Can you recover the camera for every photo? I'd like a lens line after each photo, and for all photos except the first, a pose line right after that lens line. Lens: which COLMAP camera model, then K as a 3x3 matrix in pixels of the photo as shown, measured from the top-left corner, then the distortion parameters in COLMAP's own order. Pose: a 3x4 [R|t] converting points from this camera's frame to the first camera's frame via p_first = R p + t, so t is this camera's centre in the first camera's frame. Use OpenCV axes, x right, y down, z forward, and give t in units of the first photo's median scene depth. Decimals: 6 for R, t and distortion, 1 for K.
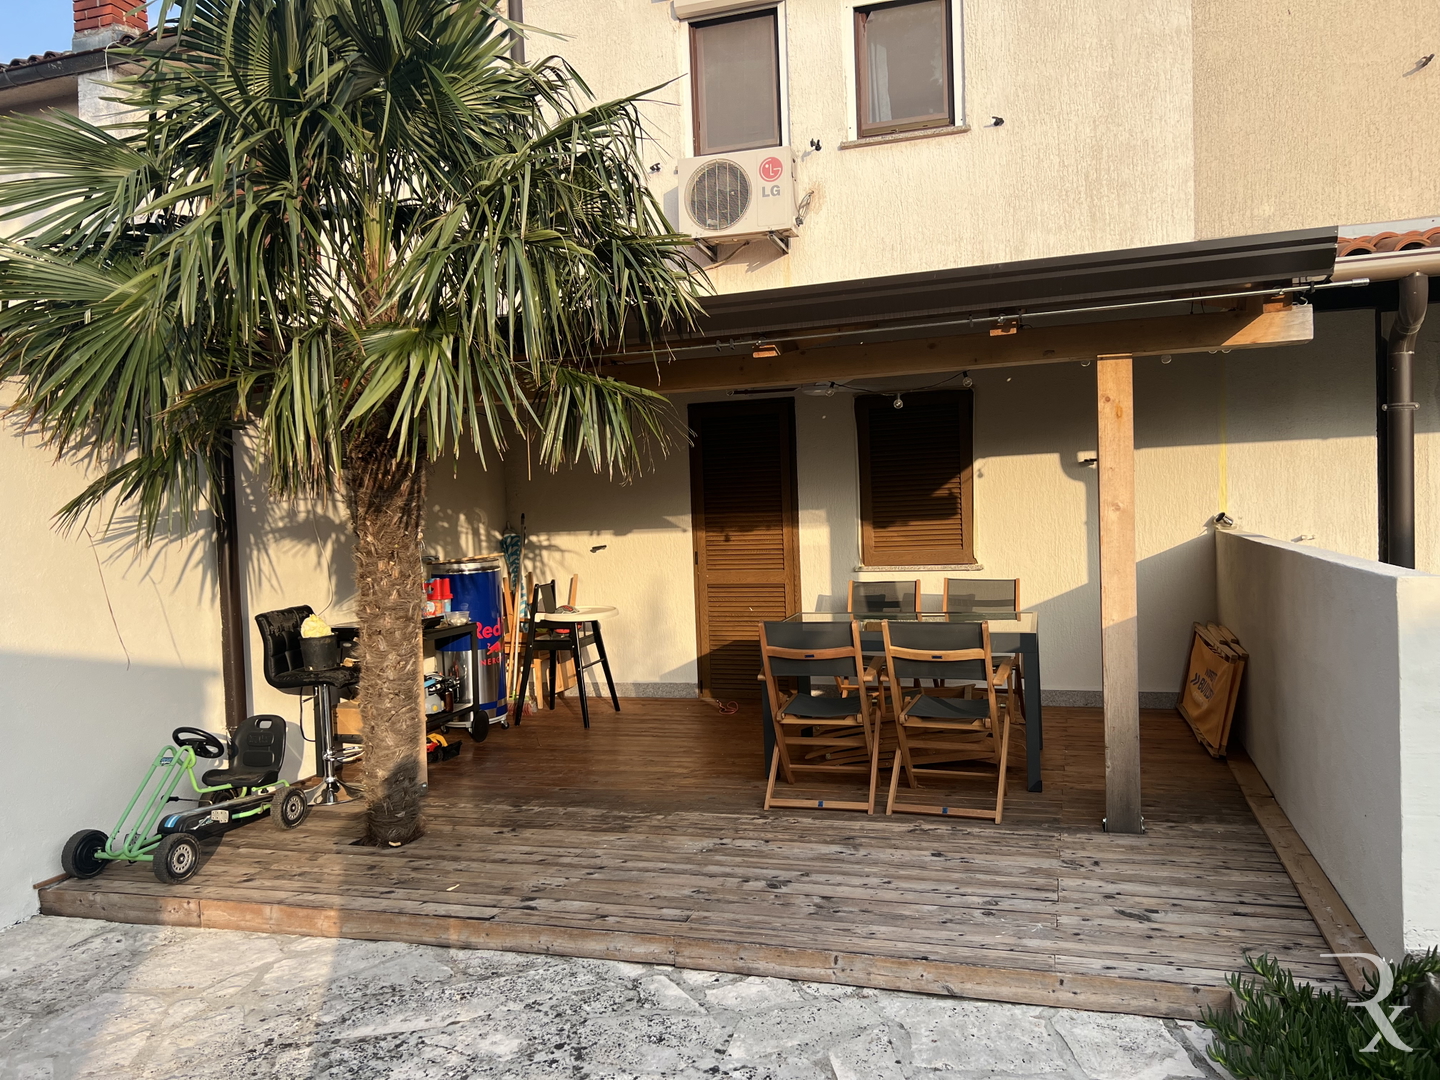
lens RADIAL K [[1085.6, 0, 720.5], [0, 1085.6, 540.0], [0, 0, 1]] dist [0.009267, 0.002790]
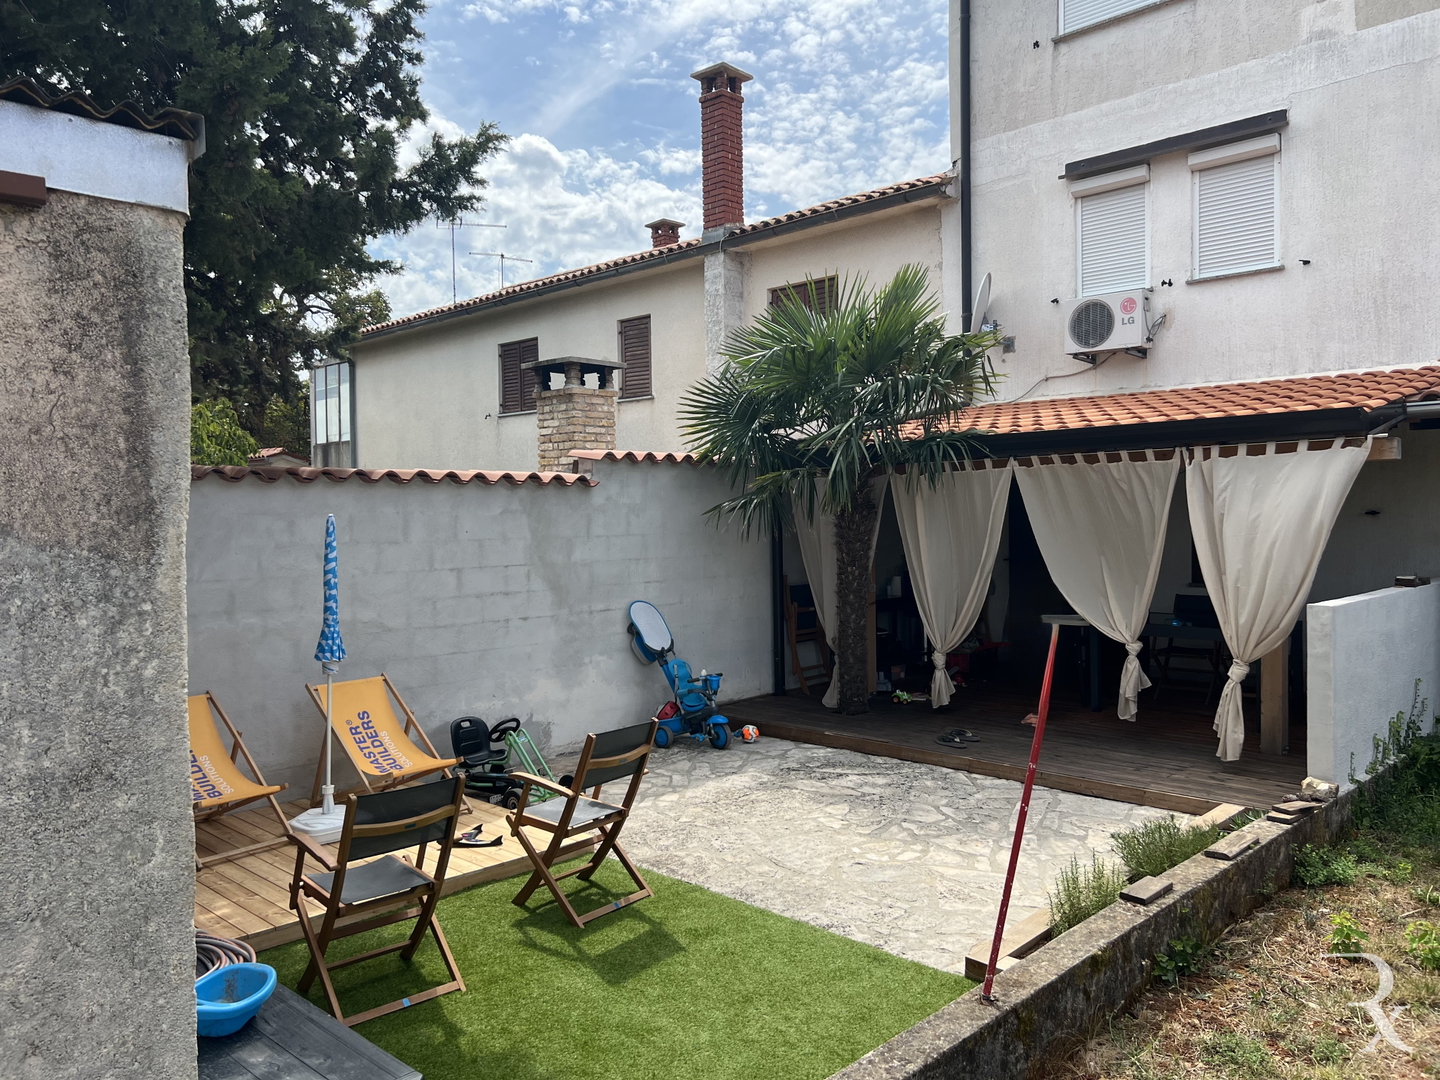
lens RADIAL K [[1085.6, 0, 721.7], [0, 1085.6, 536.7], [0, 0, 1]] dist [0.009267, 0.002790]
pose [[0.889122, 0.037251, -0.456151, 0.239356], [-0.038916, 0.999226, 0.005747, -0.021583], [0.456012, 0.012642, 0.889884, -0.537045]]
